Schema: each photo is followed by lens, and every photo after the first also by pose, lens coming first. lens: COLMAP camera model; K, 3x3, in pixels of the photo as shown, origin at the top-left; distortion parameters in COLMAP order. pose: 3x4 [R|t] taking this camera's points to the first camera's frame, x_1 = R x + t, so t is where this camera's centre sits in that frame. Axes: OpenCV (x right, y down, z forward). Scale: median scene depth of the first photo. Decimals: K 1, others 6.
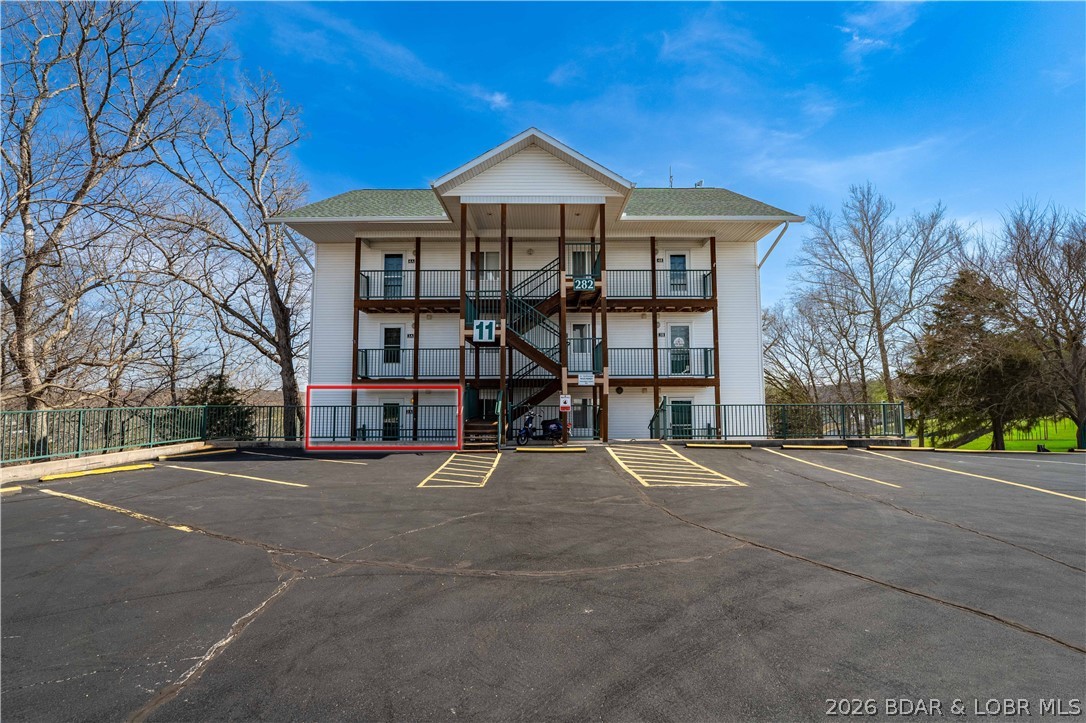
lens RADIAL K [[478.3, 0, 545.7], [0, 478.3, 363.2], [0, 0, 1]] dist [0.014534, 0.001085]
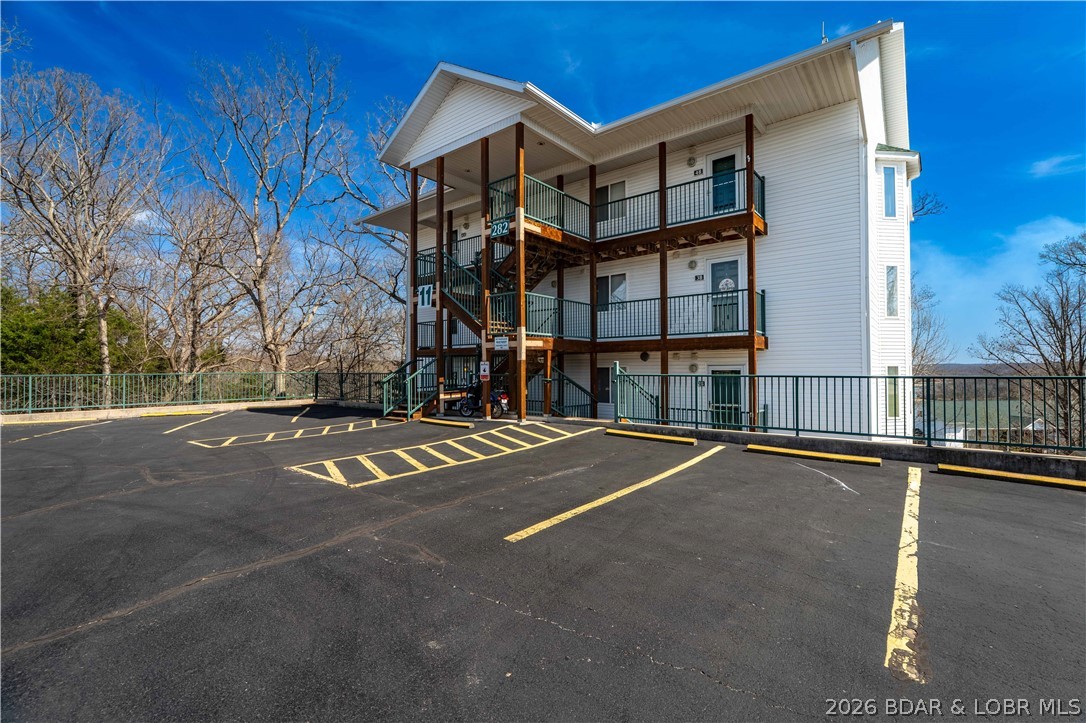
lens RADIAL K [[478.3, 0, 541.6], [0, 478.3, 360.8], [0, 0, 1]] dist [0.014534, 0.001085]
pose [[0.787480, -0.011729, -0.616228, 0.645766], [0.042510, 0.998472, 0.035319, 0.037490], [0.614872, -0.054009, 0.786775, 0.377002]]
